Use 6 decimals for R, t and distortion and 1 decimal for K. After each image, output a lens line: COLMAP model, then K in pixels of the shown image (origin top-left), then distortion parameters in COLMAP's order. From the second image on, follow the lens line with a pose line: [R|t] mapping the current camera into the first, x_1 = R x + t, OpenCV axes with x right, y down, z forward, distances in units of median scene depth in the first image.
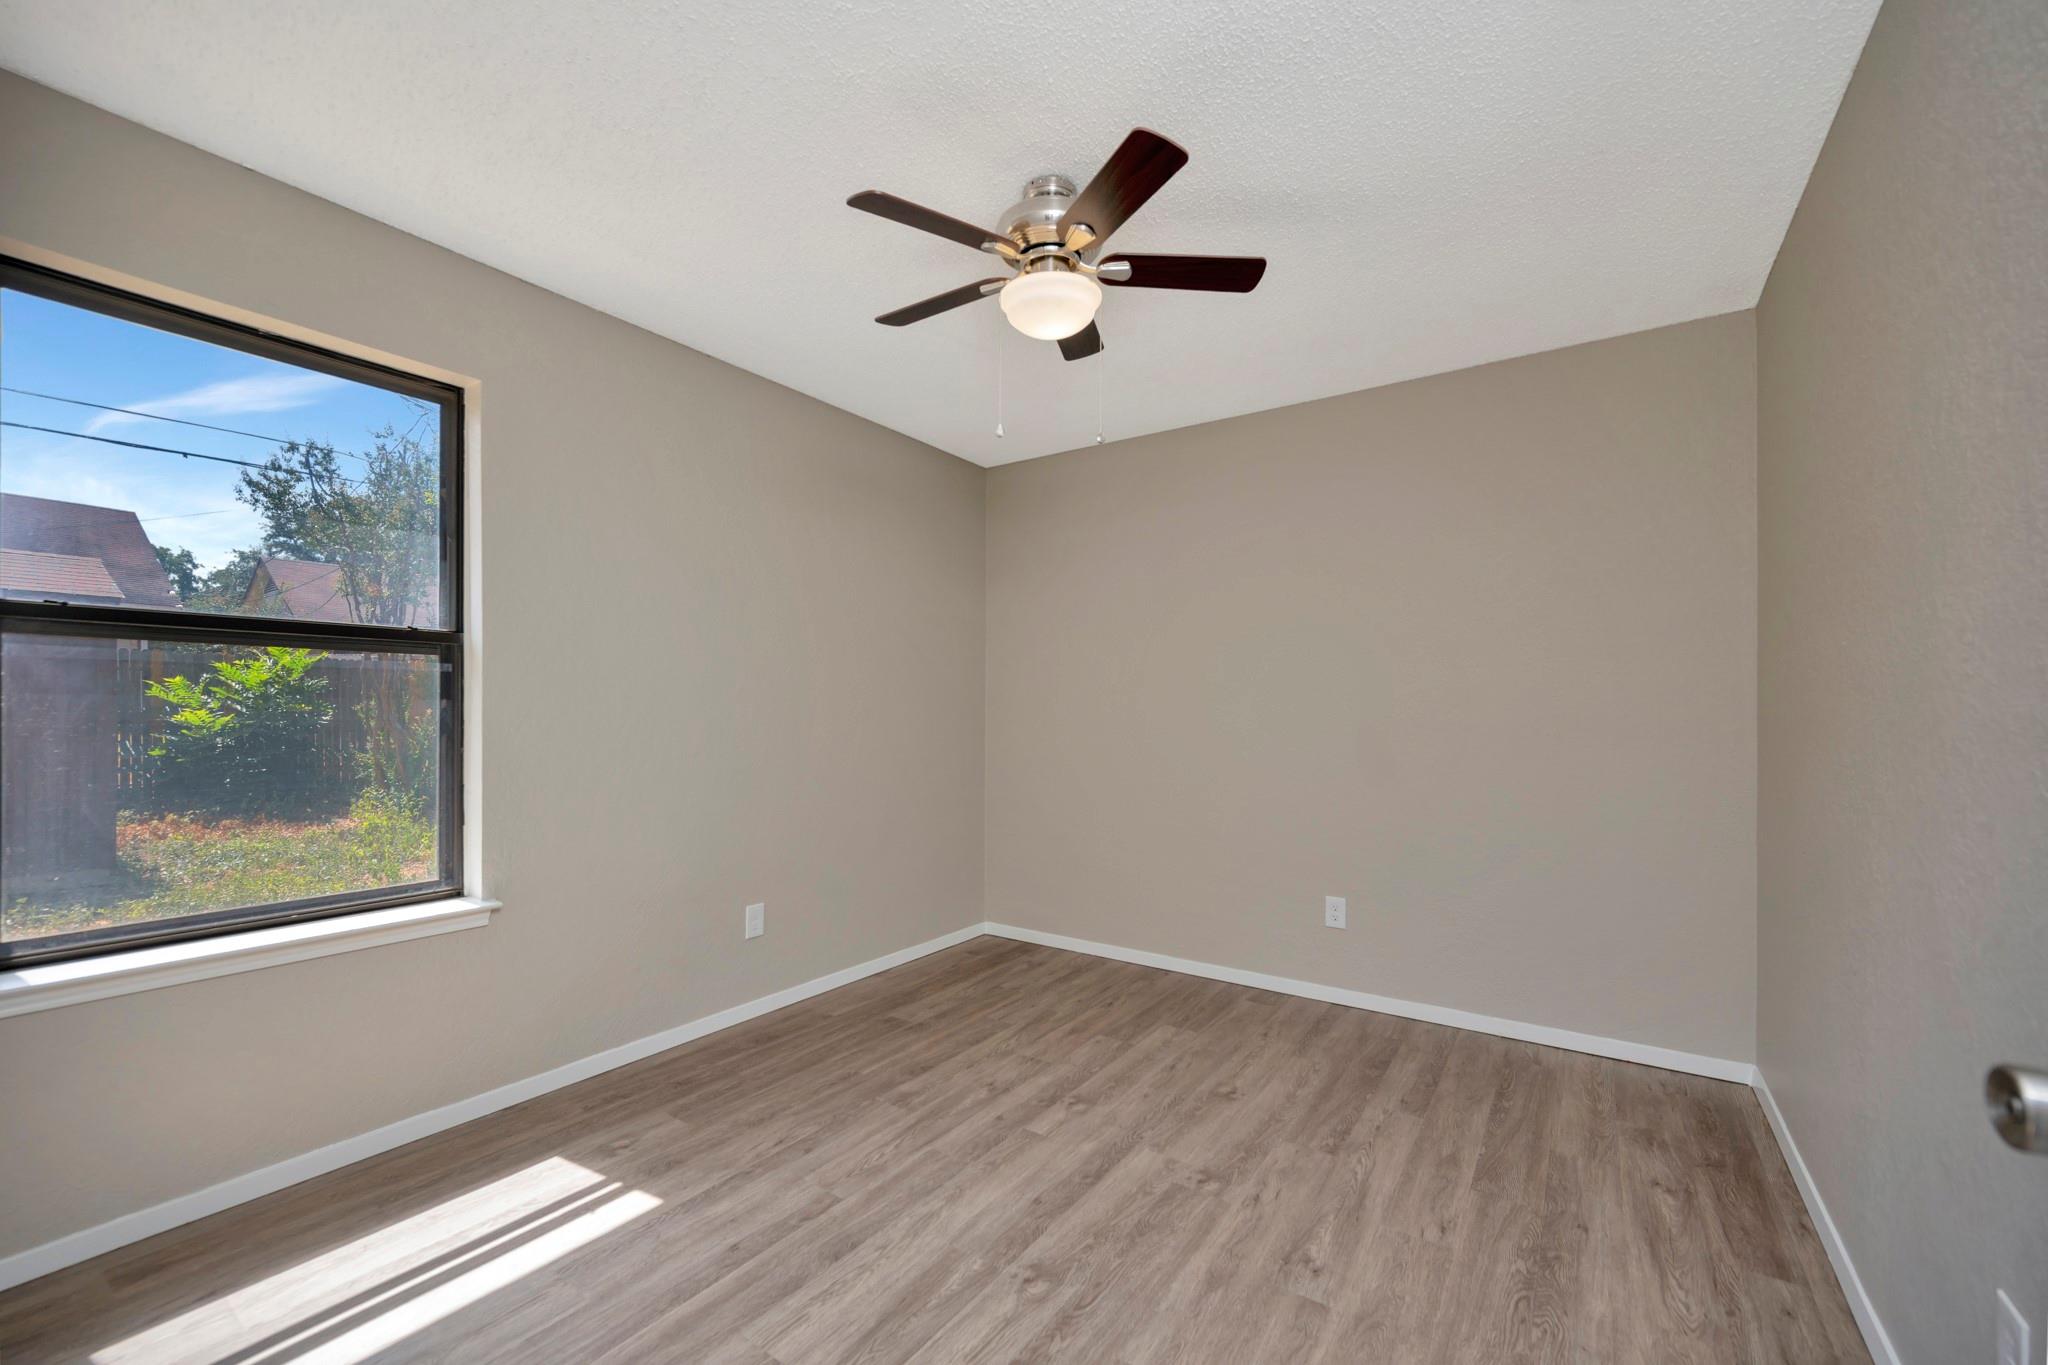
lens RADIAL K [[810.3, 0, 1022.2], [0, 810.3, 699.8], [0, 0, 1]] dist [-0.004053, 0.000352]
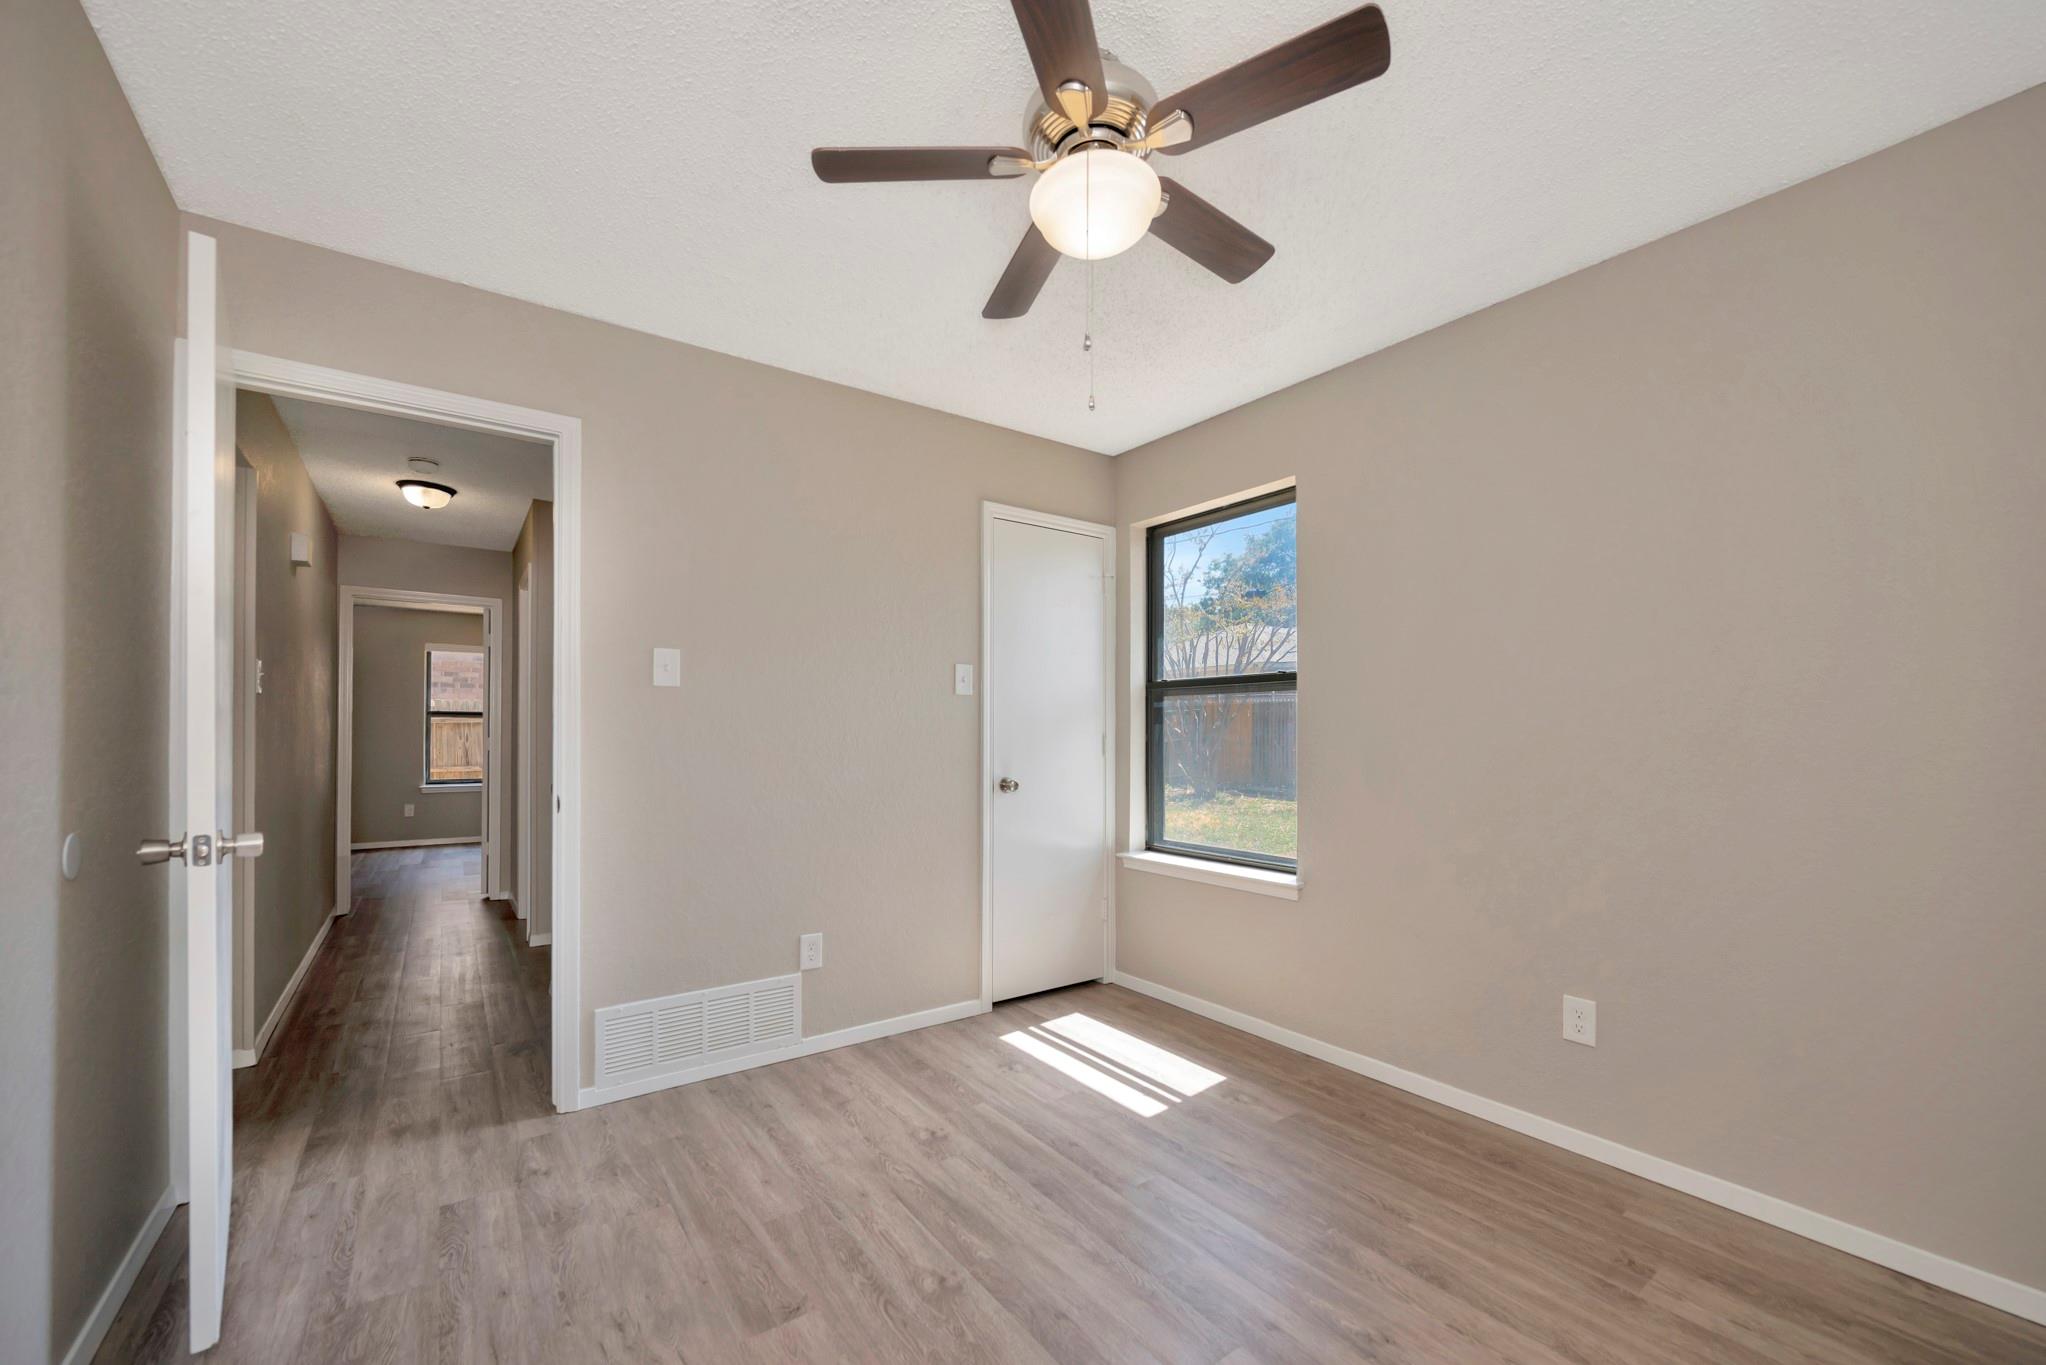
lens RADIAL K [[809.5, 0, 1043.4], [0, 809.5, 726.0], [0, 0, 1]] dist [-0.004053, 0.000352]
pose [[-0.307345, -0.013277, -0.951505, 0.843163], [0.009545, 0.999809, -0.017034, 0.028769], [0.951550, -0.014317, -0.307160, 1.278841]]
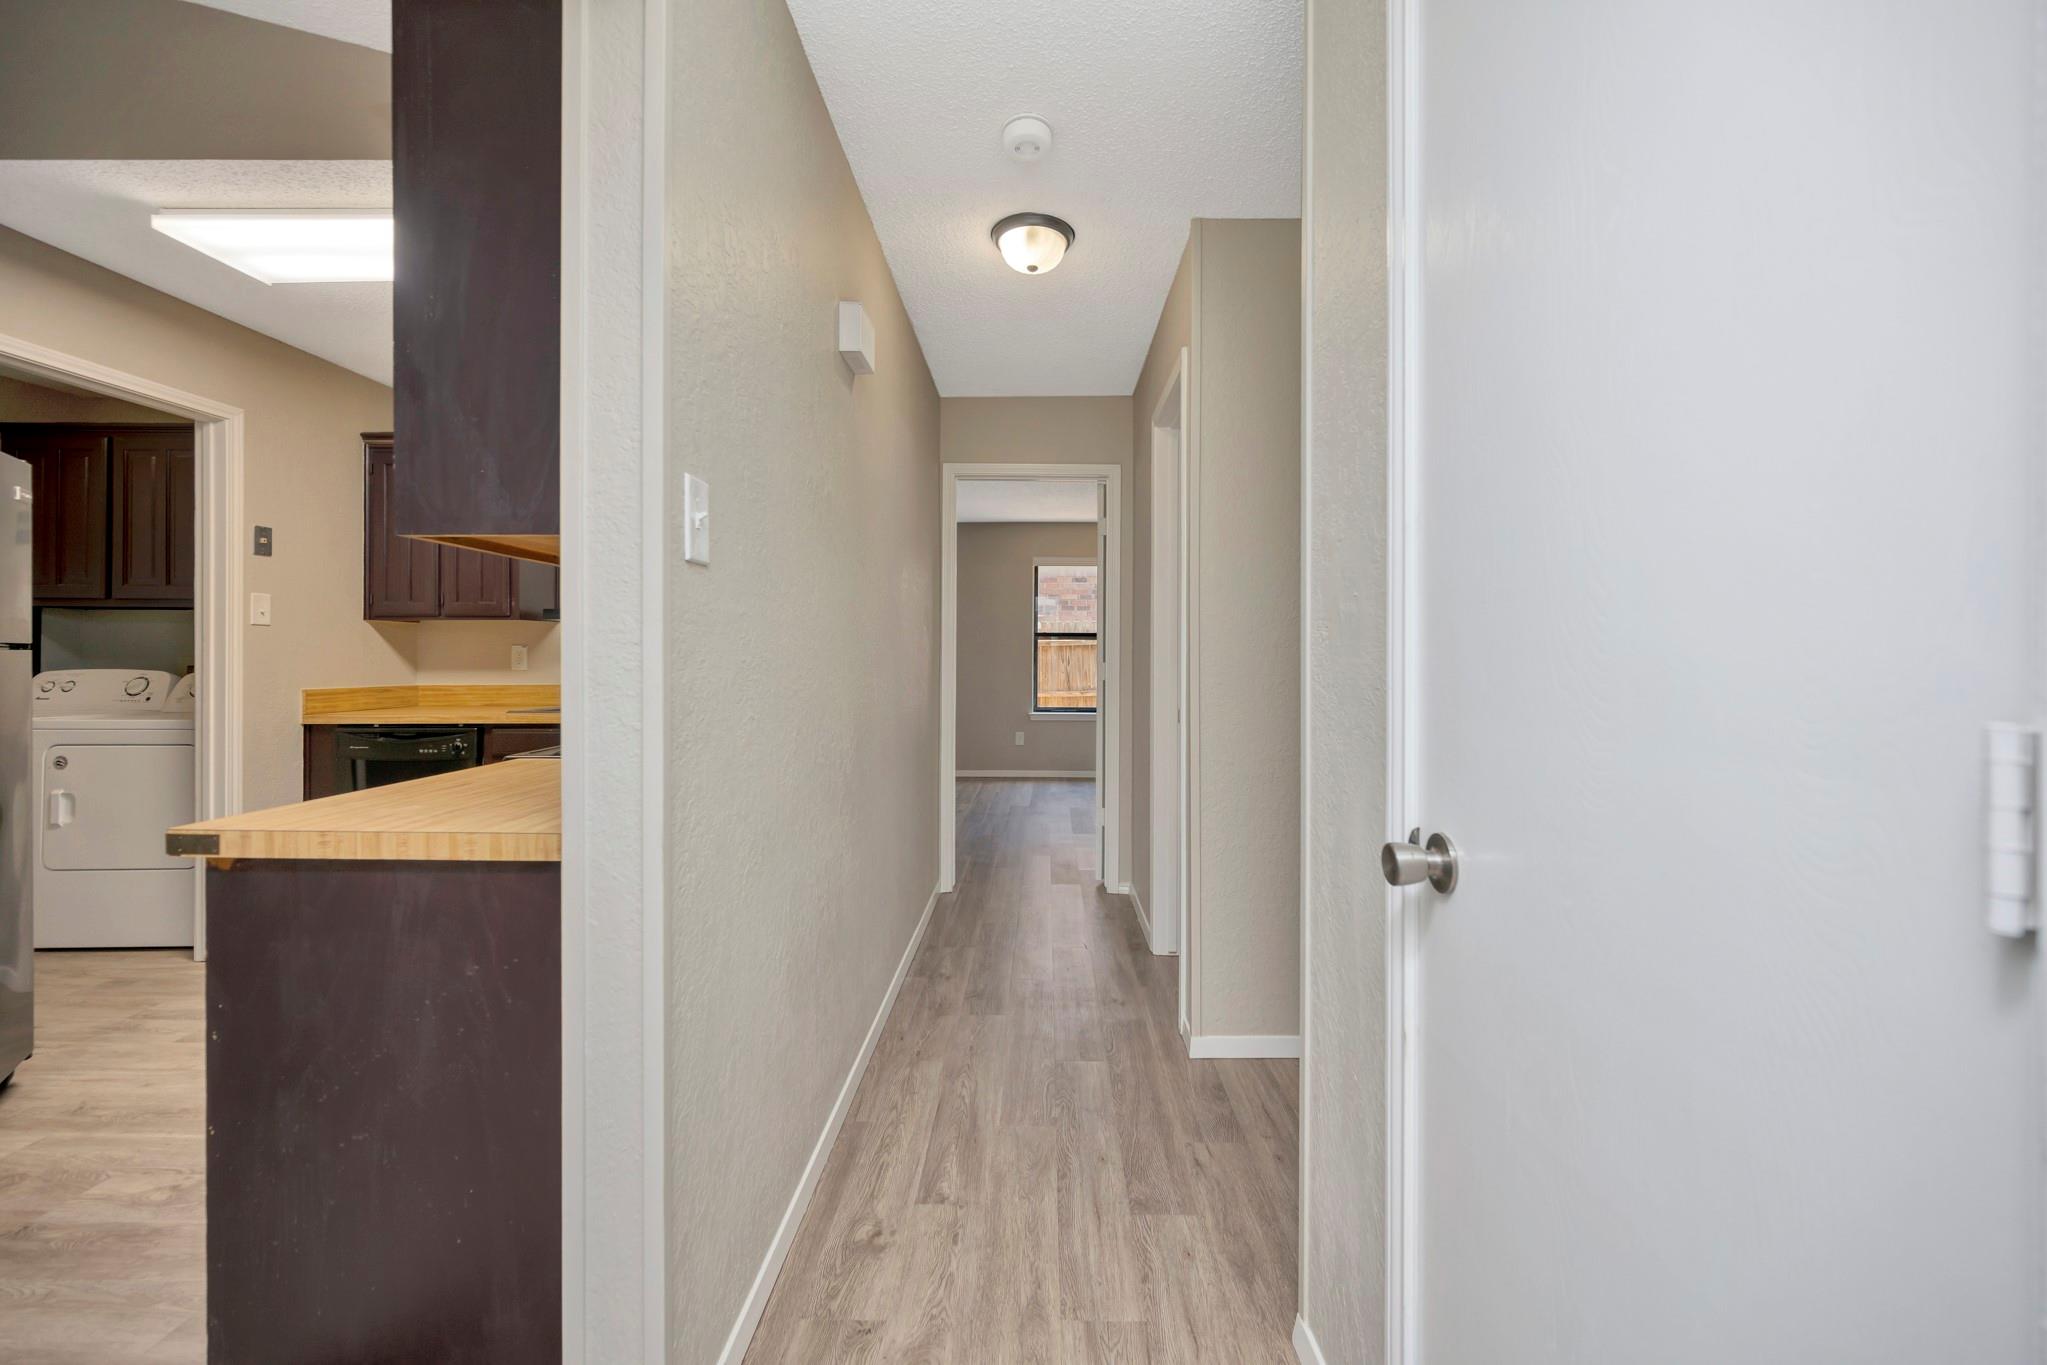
lens RADIAL K [[809.9, 0, 1031.9], [0, 809.9, 665.2], [0, 0, 1]] dist [-0.004053, 0.000352]
pose [[-0.823790, -0.000124, -0.566895, 0.823136], [-0.000251, 1.000000, 0.000145, 0.028180], [0.566895, 0.000262, -0.823790, 1.250012]]
